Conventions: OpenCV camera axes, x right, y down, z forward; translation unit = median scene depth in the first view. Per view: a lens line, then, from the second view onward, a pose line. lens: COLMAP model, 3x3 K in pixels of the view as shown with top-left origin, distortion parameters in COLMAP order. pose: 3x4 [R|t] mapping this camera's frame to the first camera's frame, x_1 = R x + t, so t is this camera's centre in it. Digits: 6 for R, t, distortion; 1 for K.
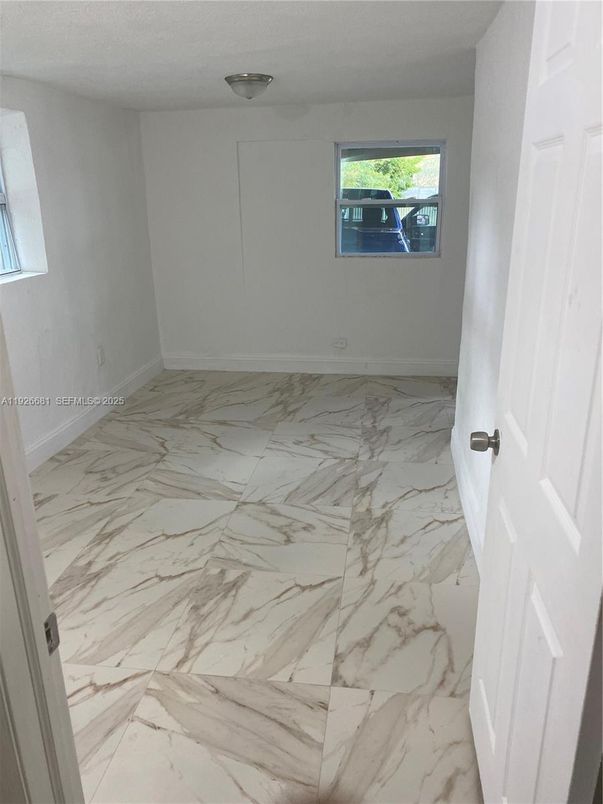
lens RADIAL K [[642.6, 0, 299.5], [0, 642.6, 409.3], [0, 0, 1]] dist [0.034140, -0.046174]
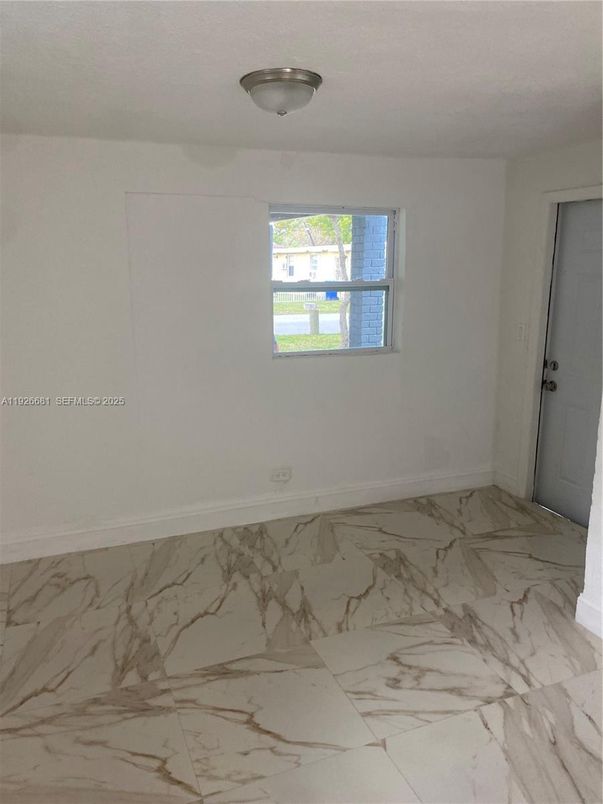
lens RADIAL K [[642.6, 0, 298.8], [0, 642.6, 394.6], [0, 0, 1]] dist [0.034140, -0.046174]
pose [[0.862128, -0.098149, 0.497094, -0.379327], [0.157324, 0.984424, -0.078483, -0.192338], [-0.481648, 0.145867, 0.864140, 0.544840]]
